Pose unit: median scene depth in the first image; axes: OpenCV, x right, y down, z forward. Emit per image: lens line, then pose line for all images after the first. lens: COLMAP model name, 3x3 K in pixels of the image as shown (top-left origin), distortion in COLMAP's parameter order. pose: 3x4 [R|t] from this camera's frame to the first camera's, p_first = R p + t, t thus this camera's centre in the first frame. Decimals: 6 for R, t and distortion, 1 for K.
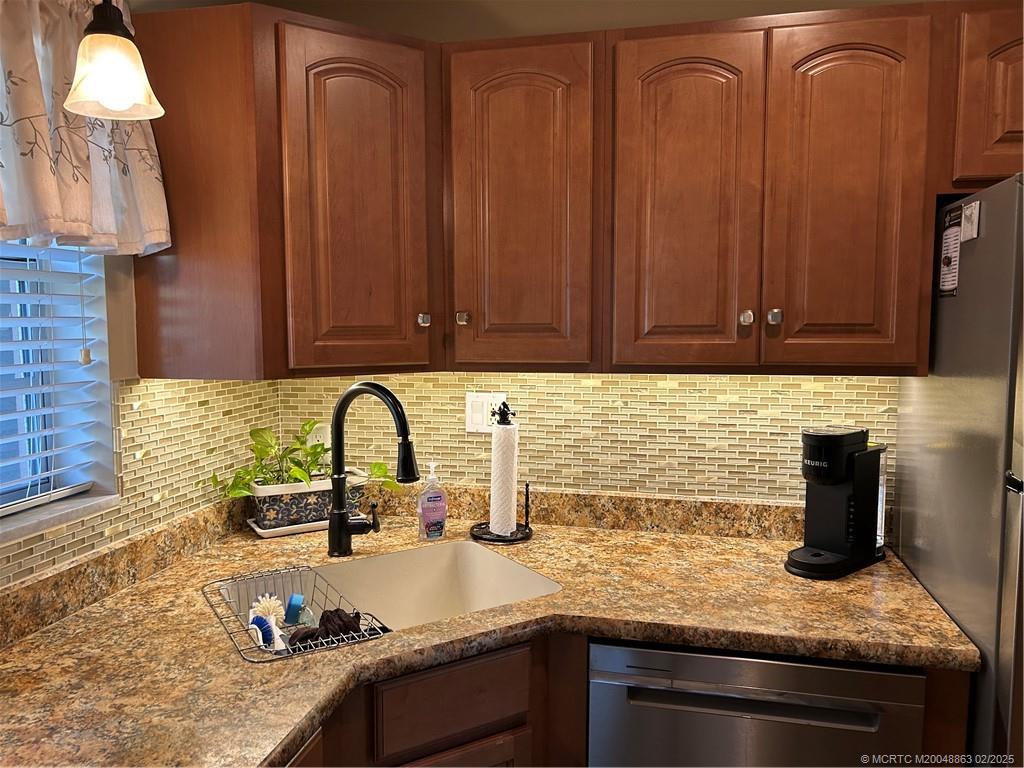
lens RADIAL K [[770.5, 0, 535.5], [0, 770.5, 378.6], [0, 0, 1]] dist [0.050678, -0.060867]
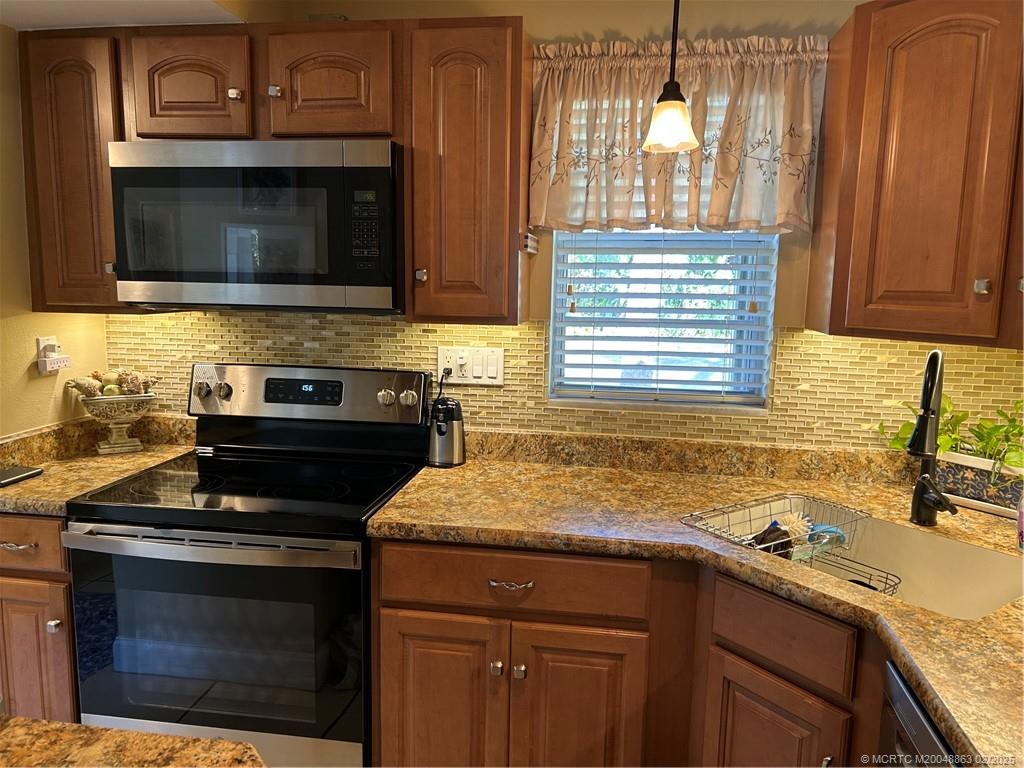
lens RADIAL K [[770.5, 0, 518.3], [0, 770.5, 394.3], [0, 0, 1]] dist [0.050678, -0.060867]
pose [[0.056810, 0.150762, -0.986936, 0.758538], [-0.104568, 0.983994, 0.144294, -0.028437], [0.992894, 0.095005, 0.071666, 0.445152]]
